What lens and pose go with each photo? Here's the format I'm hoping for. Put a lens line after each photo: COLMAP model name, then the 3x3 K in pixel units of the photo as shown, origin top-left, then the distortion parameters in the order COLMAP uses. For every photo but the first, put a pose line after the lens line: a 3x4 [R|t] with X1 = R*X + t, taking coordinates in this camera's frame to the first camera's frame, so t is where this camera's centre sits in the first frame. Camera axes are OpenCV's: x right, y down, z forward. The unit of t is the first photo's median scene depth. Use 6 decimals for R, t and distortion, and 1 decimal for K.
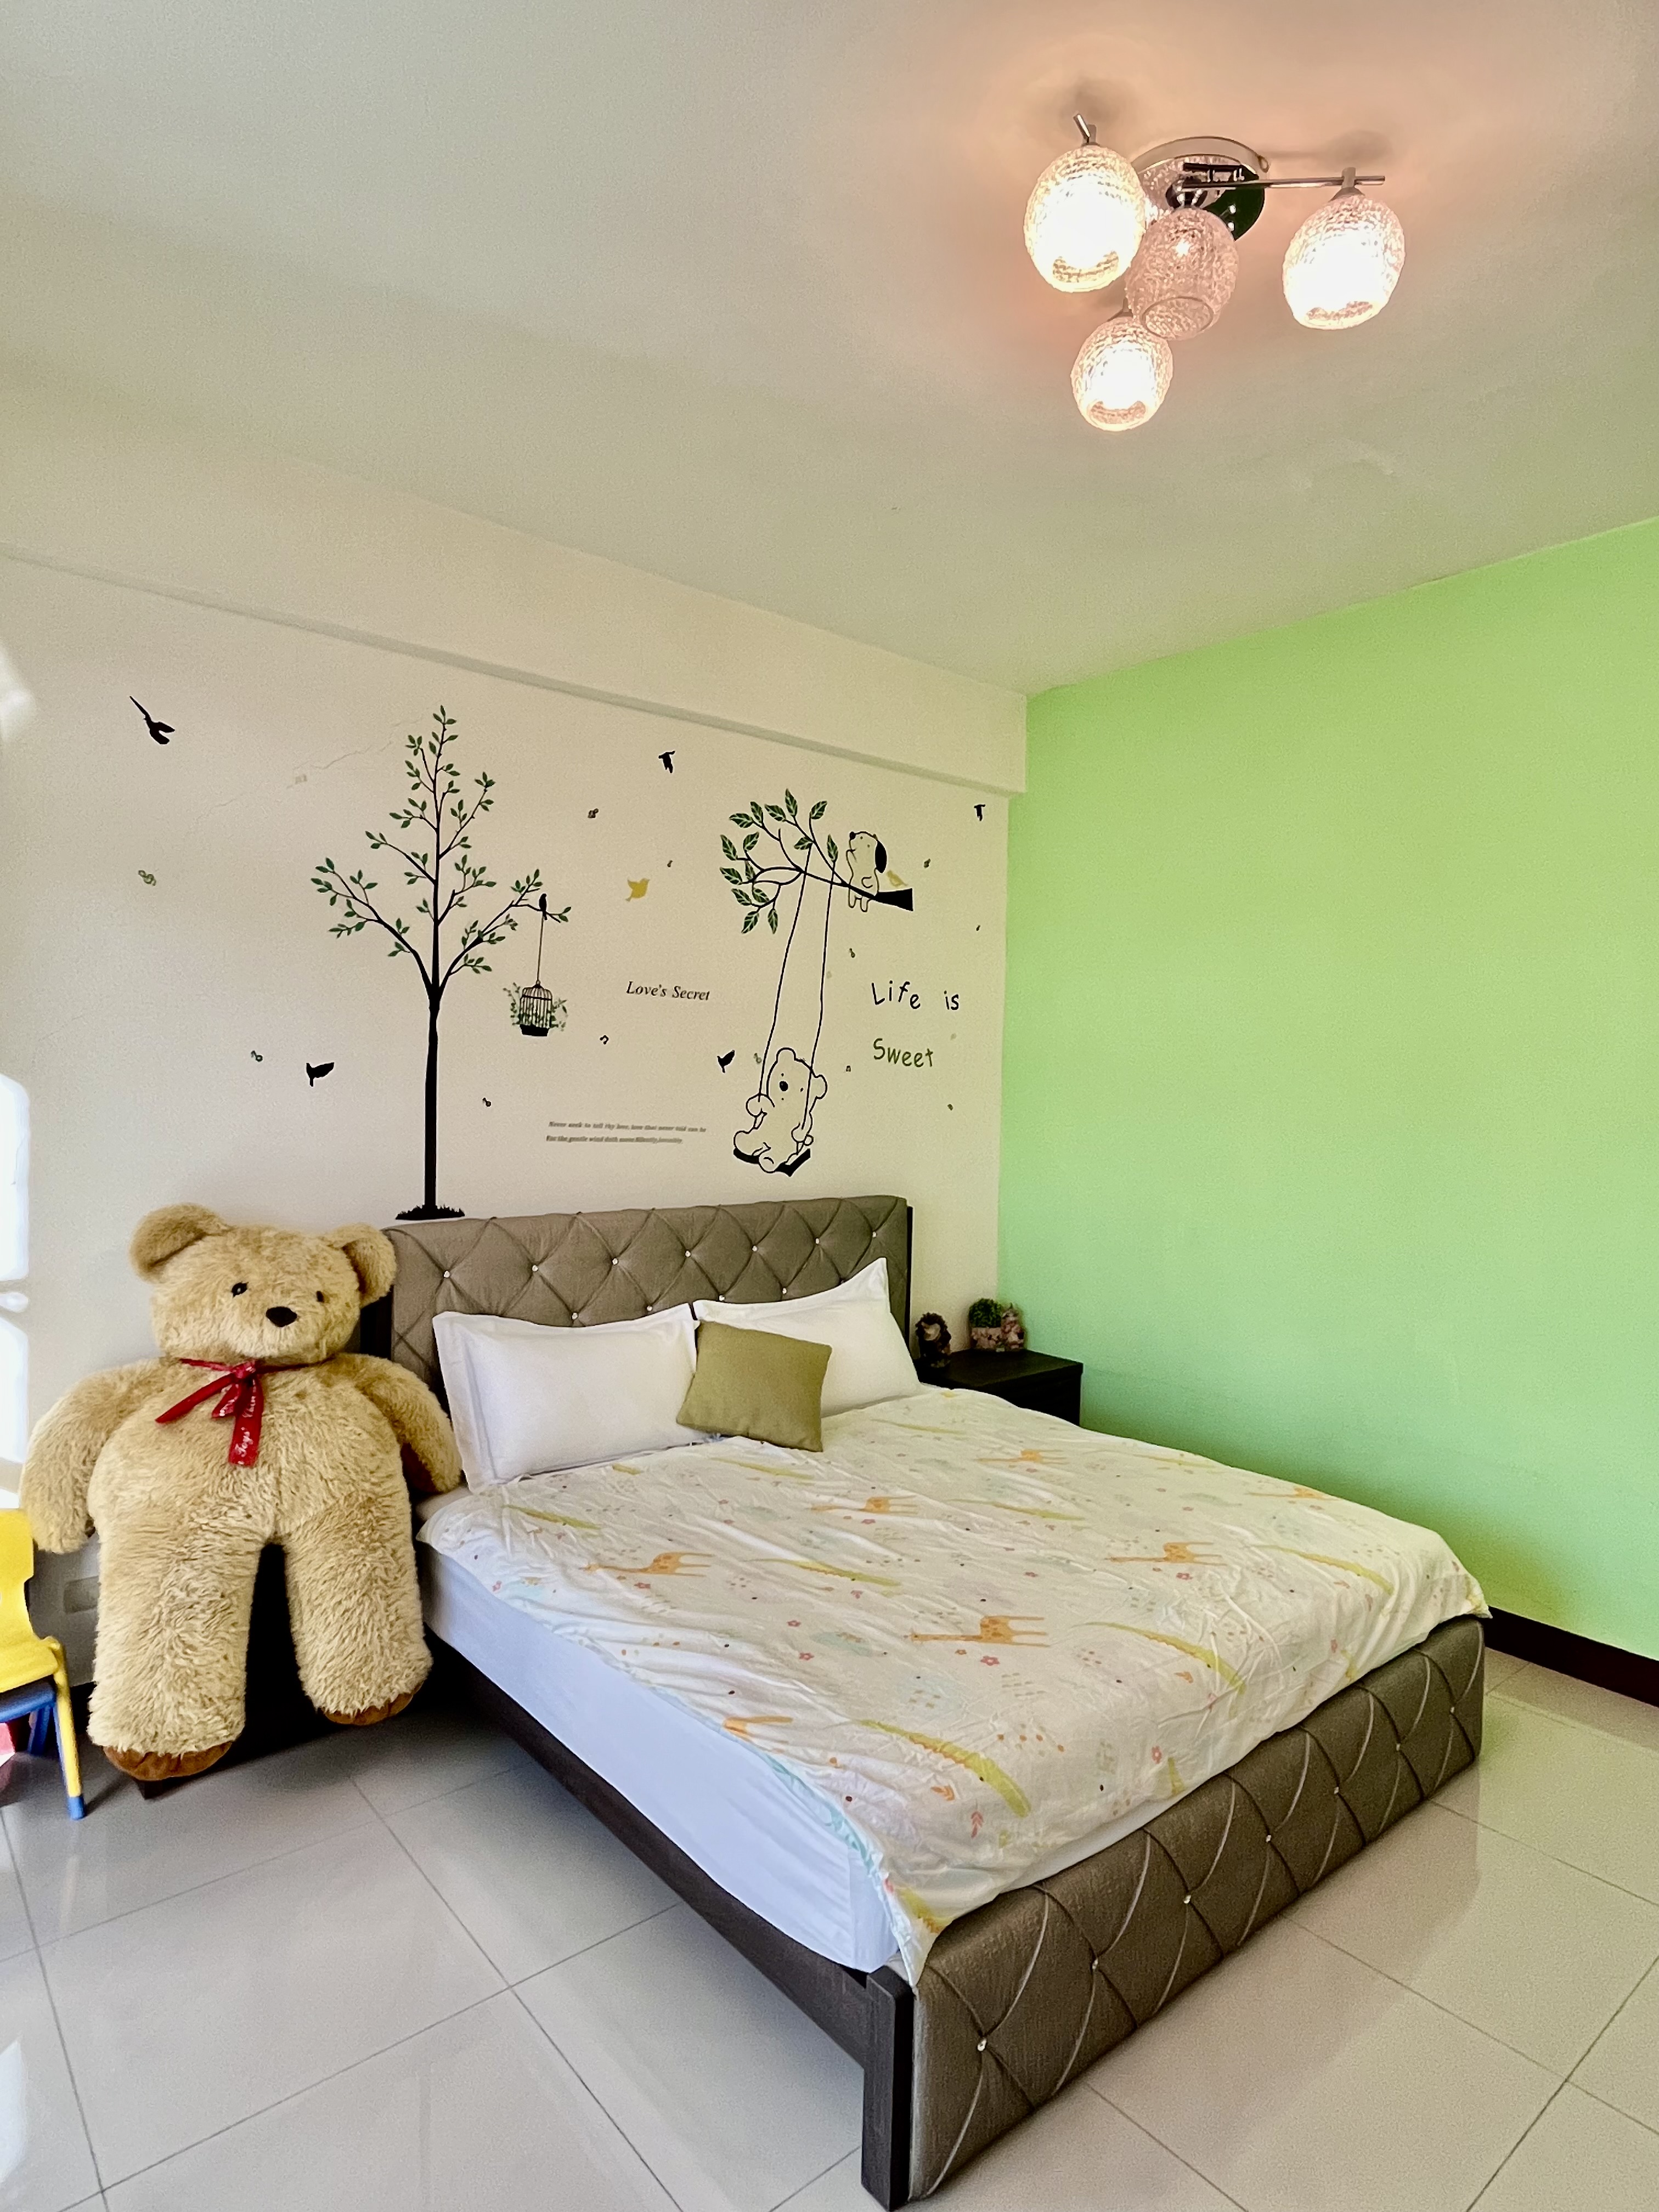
lens RADIAL K [[1220.5, 0, 827.0], [0, 1220.5, 1111.6], [0, 0, 1]] dist [-0.004557, 0.000054]
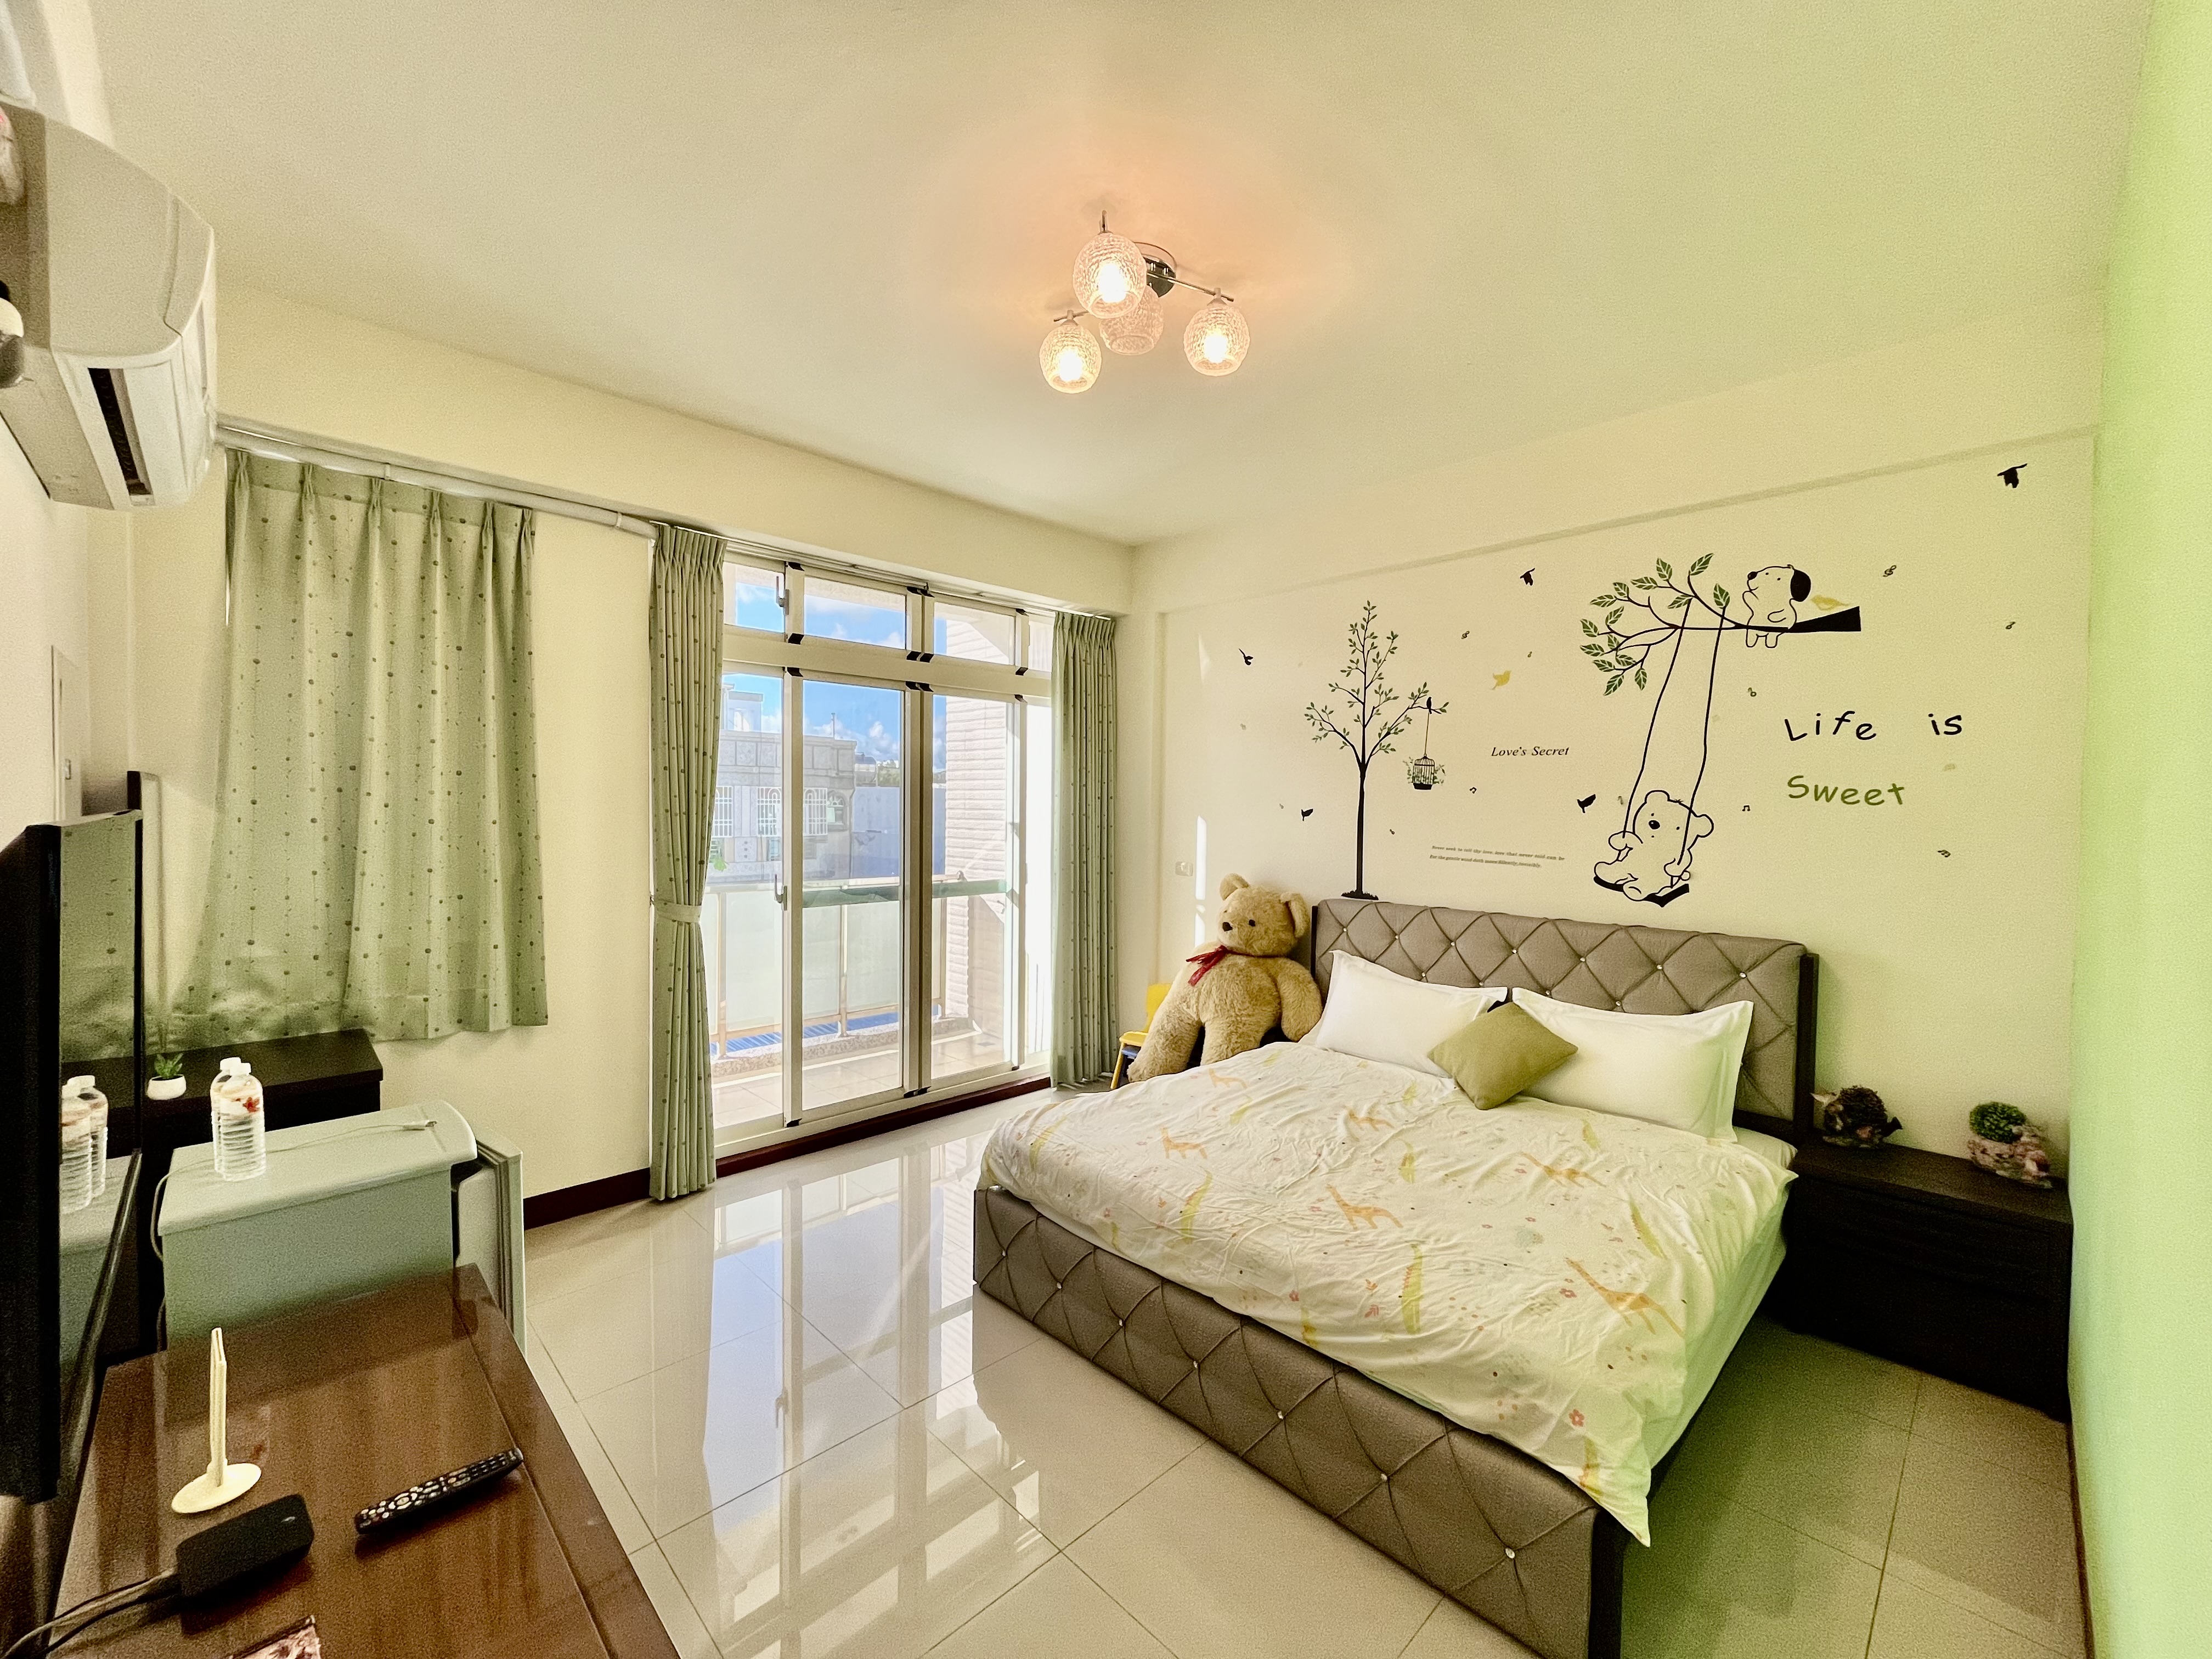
lens RADIAL K [[895.9, 0, 1103.8], [0, 895.9, 826.3], [0, 0, 1]] dist [-0.001679, -0.000052]
pose [[0.079108, 0.001531, -0.996865, 0.803128], [-0.039567, 0.999216, -0.001605, 0.001864], [0.996081, 0.039570, 0.079106, 0.474855]]
